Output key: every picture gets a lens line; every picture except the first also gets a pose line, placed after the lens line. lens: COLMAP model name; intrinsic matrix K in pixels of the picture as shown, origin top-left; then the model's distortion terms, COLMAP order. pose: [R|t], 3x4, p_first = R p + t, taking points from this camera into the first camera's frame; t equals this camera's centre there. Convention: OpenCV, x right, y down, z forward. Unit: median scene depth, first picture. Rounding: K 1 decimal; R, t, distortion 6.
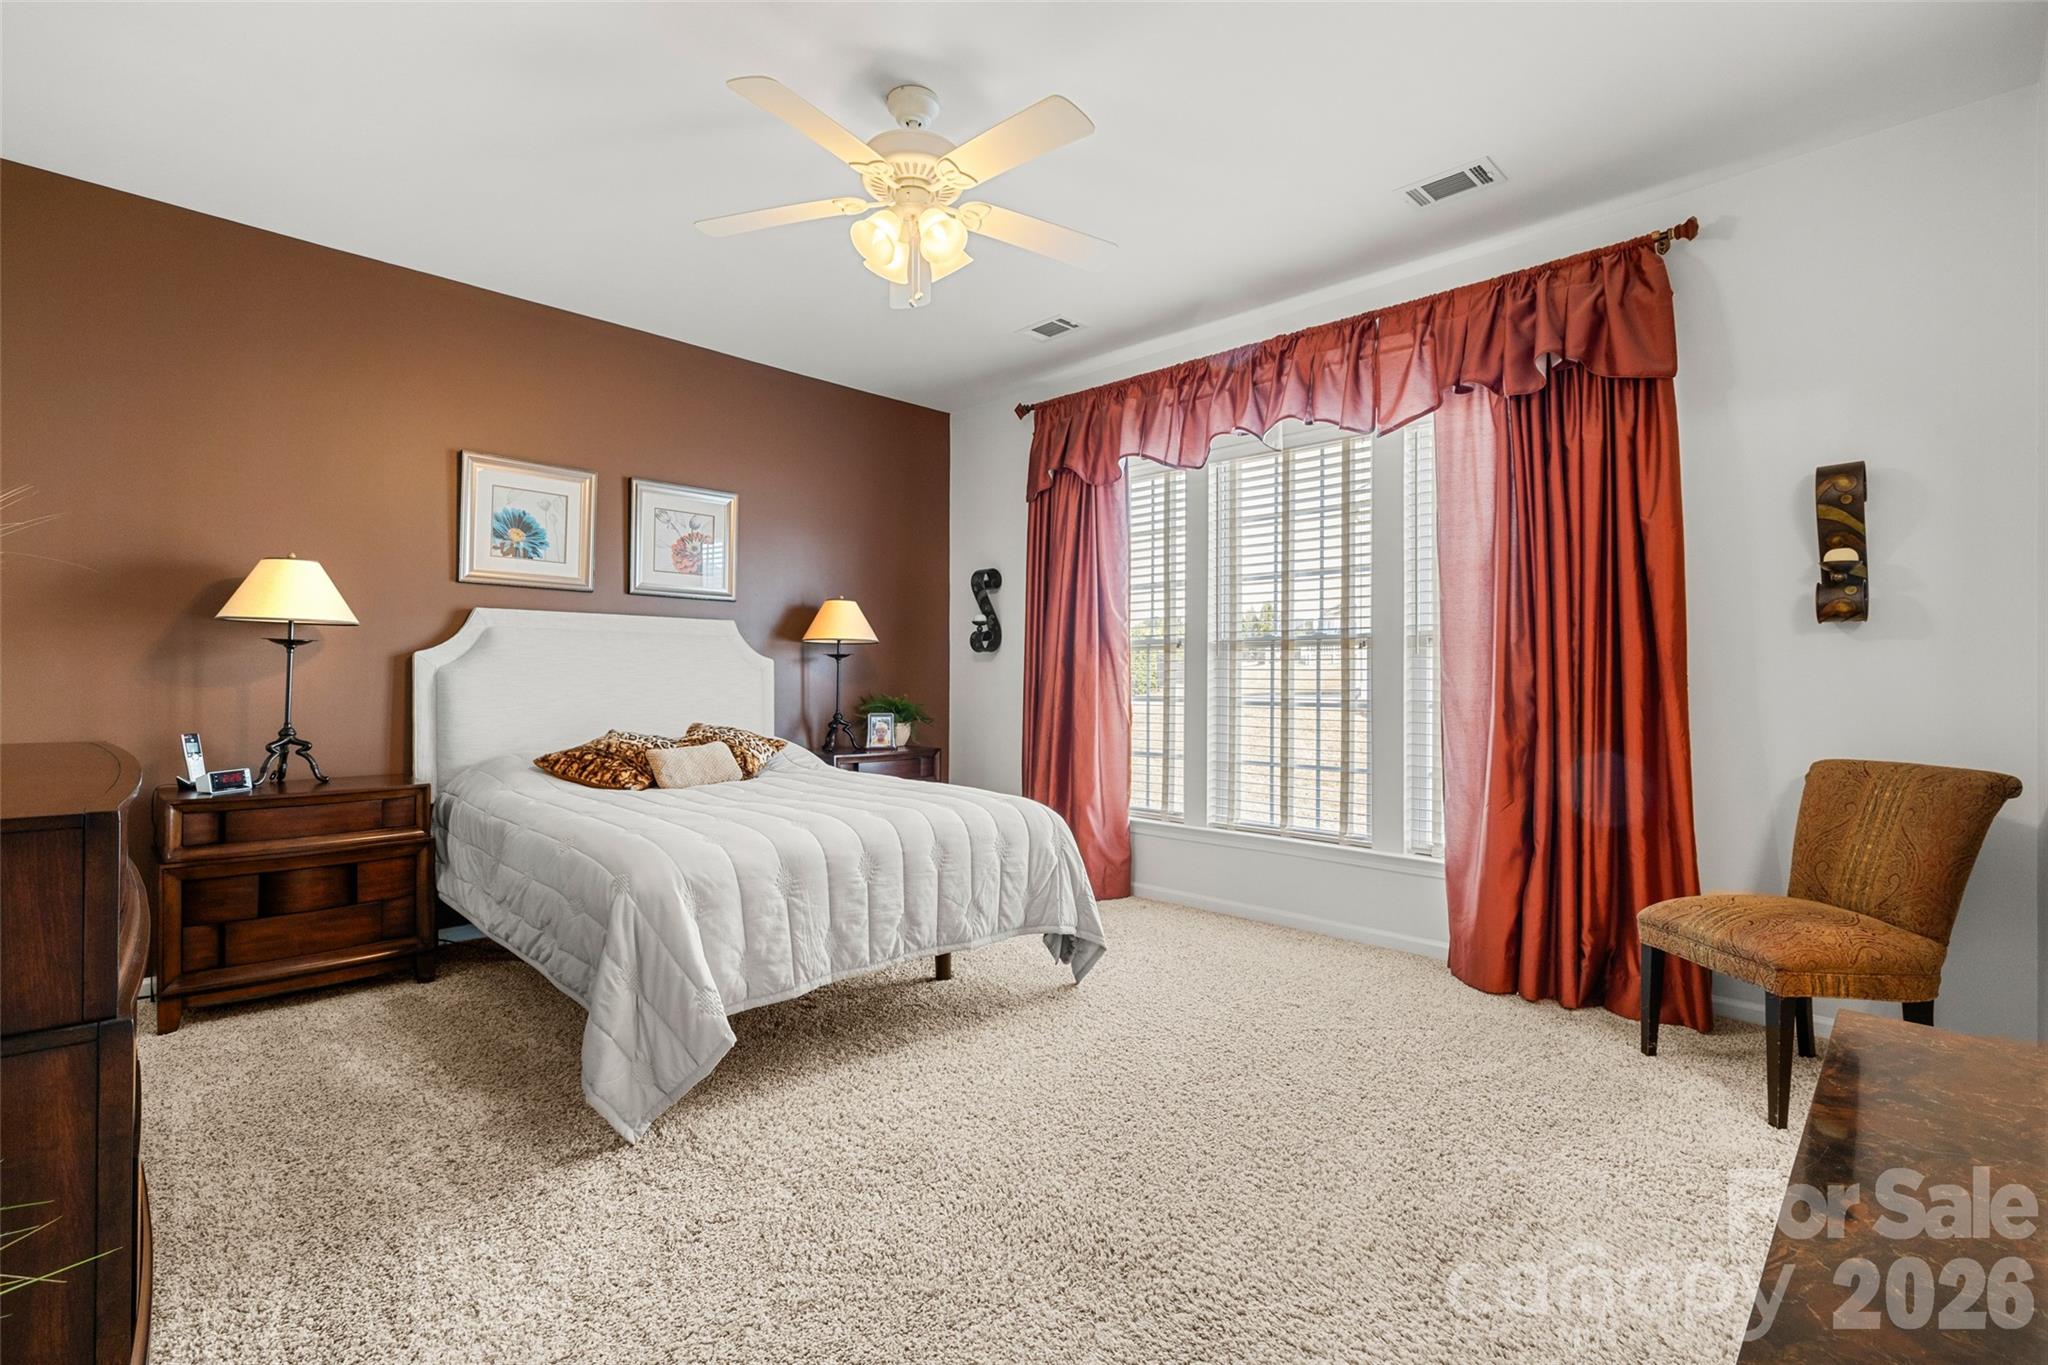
lens RADIAL K [[920.0, 0, 1024.0], [0, 920.0, 682.5], [0, 0, 1]] dist [-0.070493, 0.000081]
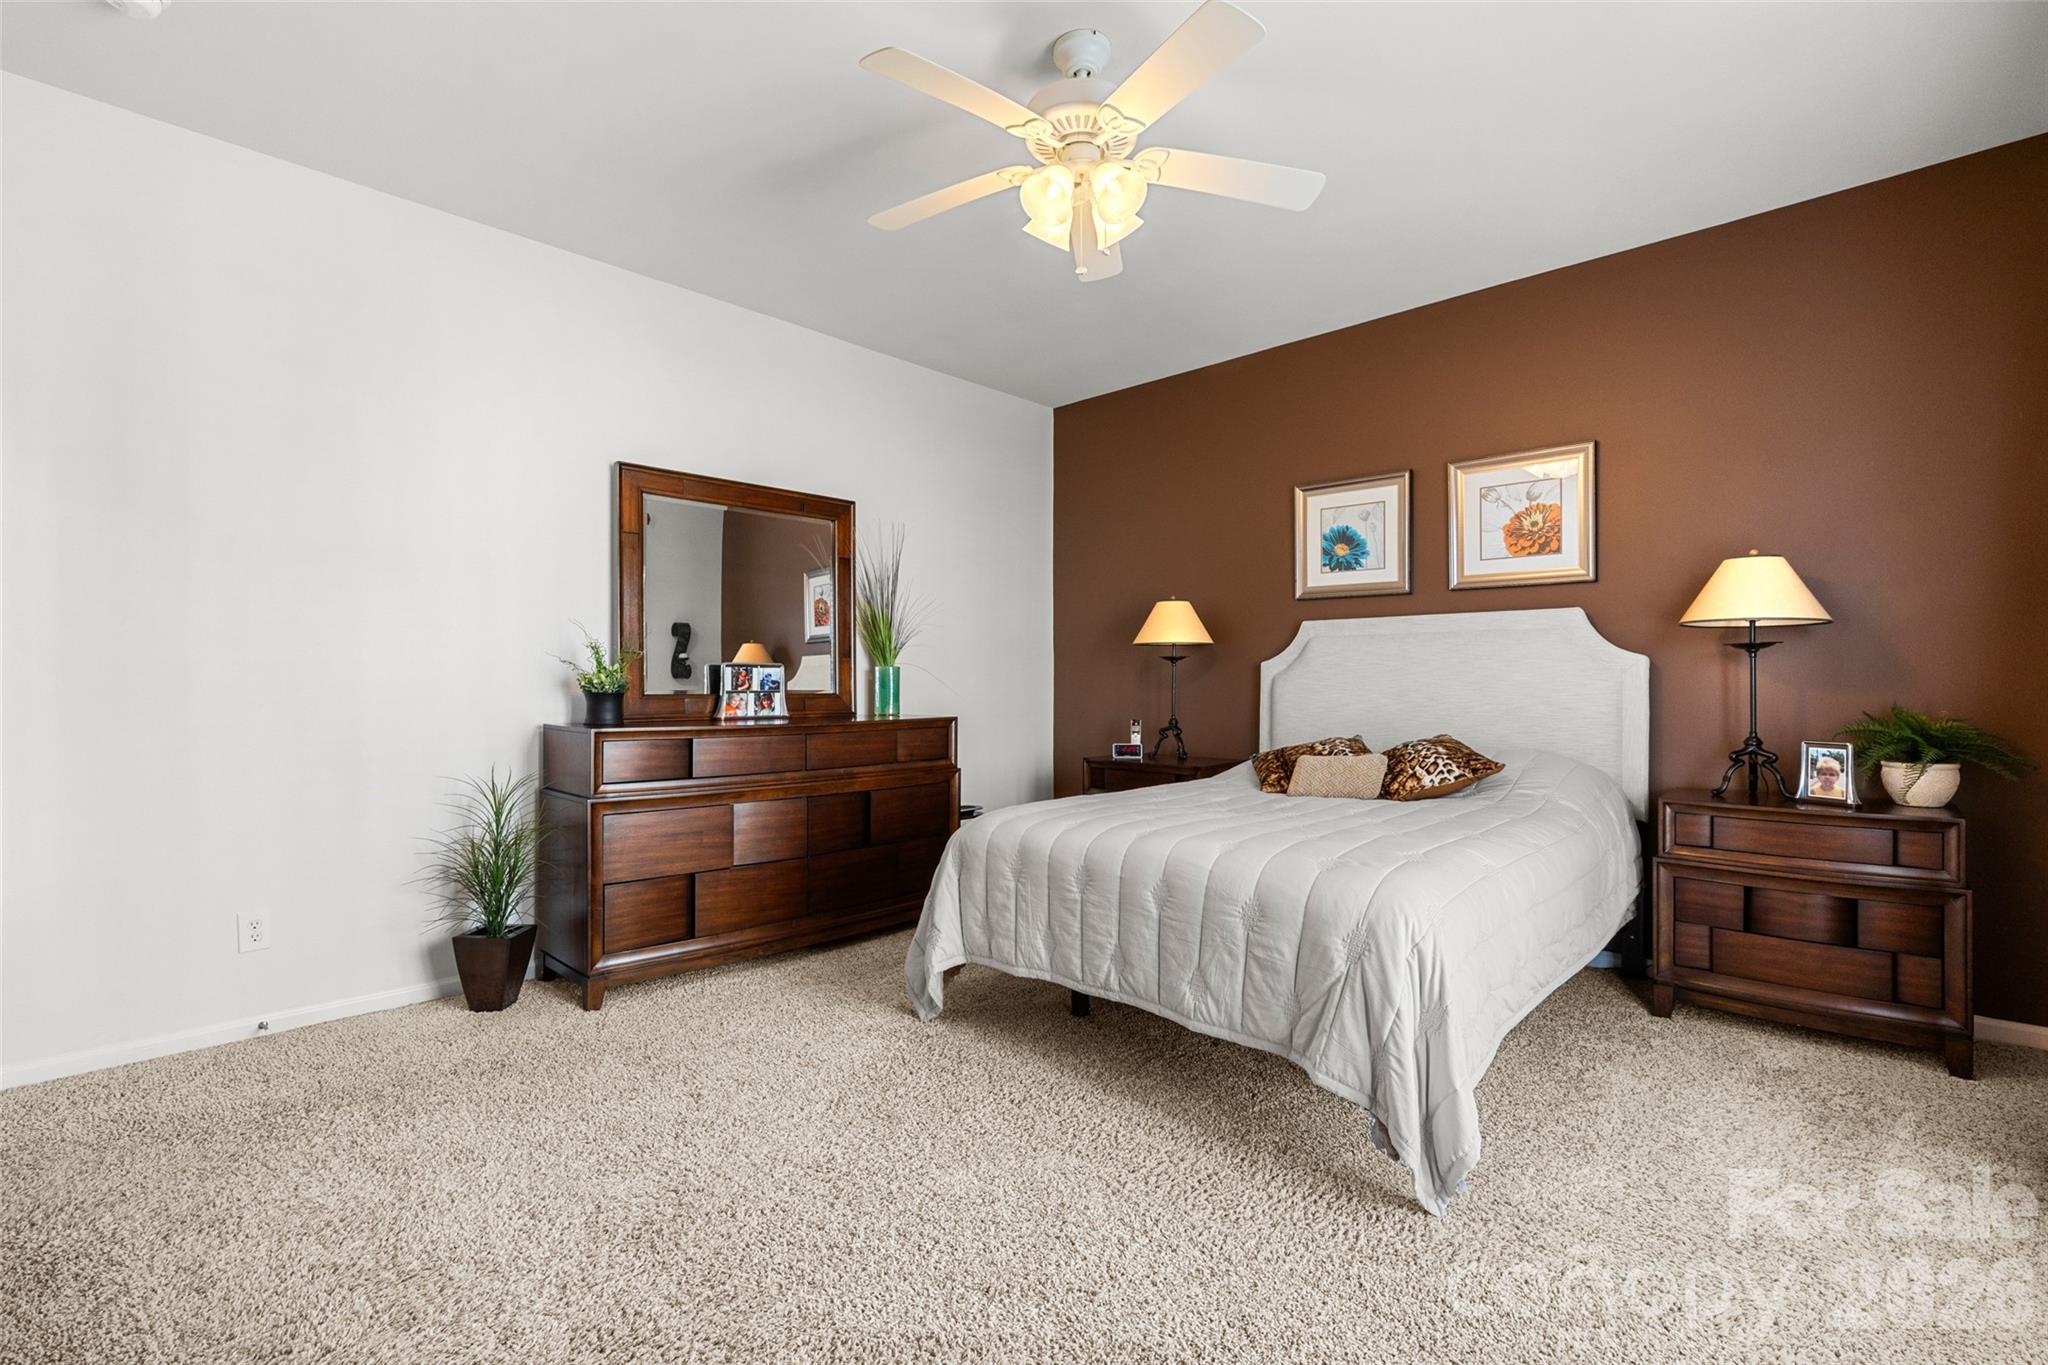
lens RADIAL K [[931.9, 0, 1021.3], [0, 931.9, 669.0], [0, 0, 1]] dist [-0.000013, -0.000154]
pose [[-0.008993, -0.016250, -0.999828, 0.552134], [0.001769, 0.999866, -0.016266, -0.004723], [0.999958, -0.001915, -0.008963, 0.633007]]
